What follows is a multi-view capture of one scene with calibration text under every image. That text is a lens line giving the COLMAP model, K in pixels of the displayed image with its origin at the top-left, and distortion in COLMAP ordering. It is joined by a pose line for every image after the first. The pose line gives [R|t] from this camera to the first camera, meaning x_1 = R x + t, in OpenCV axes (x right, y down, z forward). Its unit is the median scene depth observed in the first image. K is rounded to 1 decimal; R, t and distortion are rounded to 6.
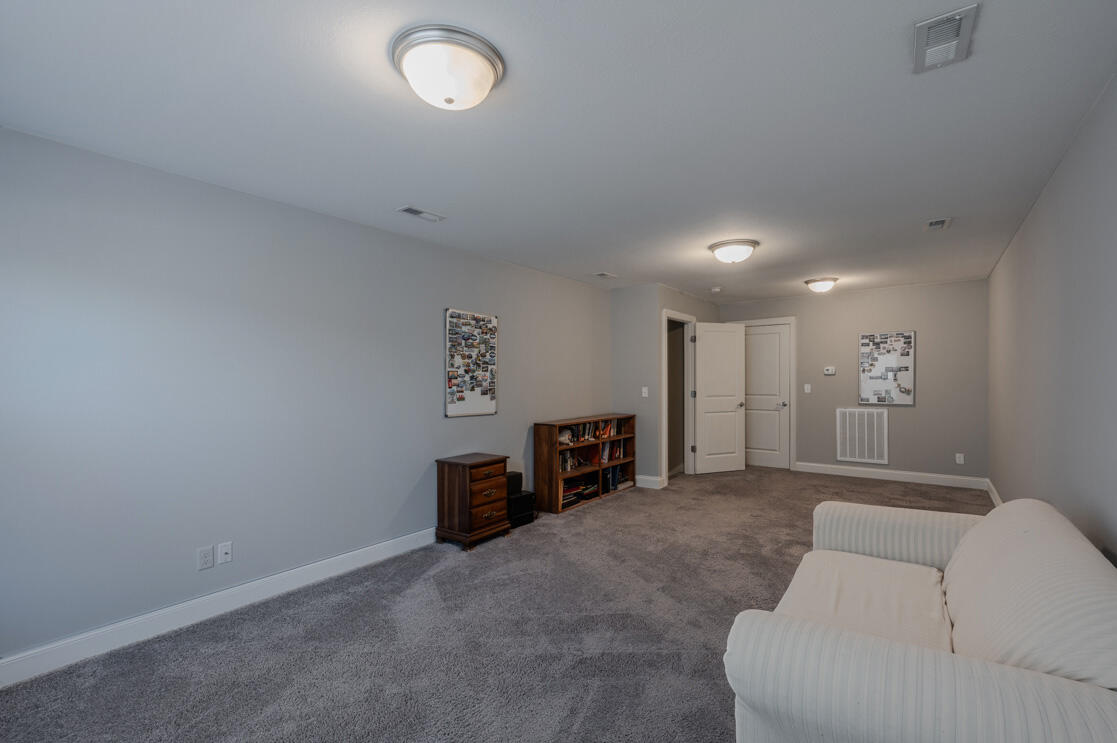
lens RADIAL K [[485.5, 0, 562.6], [0, 485.5, 374.0], [0, 0, 1]] dist [0.000025, 0.000003]
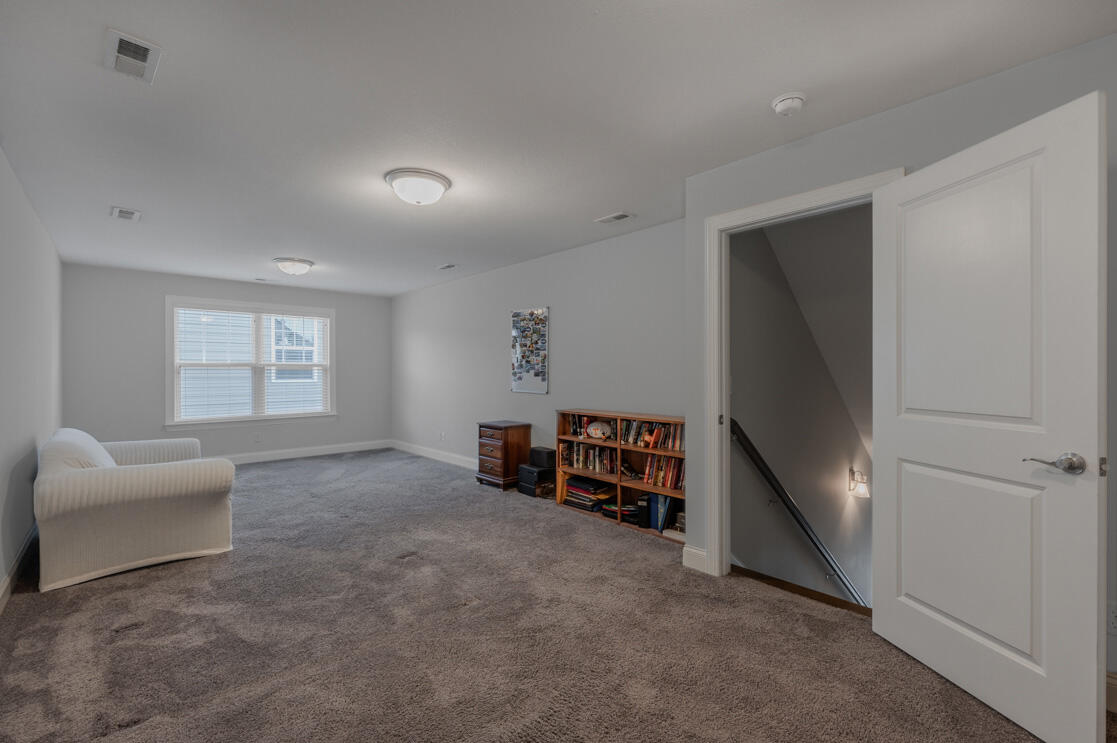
lens RADIAL K [[485.5, 0, 562.6], [0, 485.5, 370.6], [0, 0, 1]] dist [0.000025, 0.000003]
pose [[-0.182690, -0.005027, -0.983158, 0.978770], [-0.000667, 0.999987, -0.004989, 0.034666], [0.983170, -0.000256, -0.182691, 1.268229]]
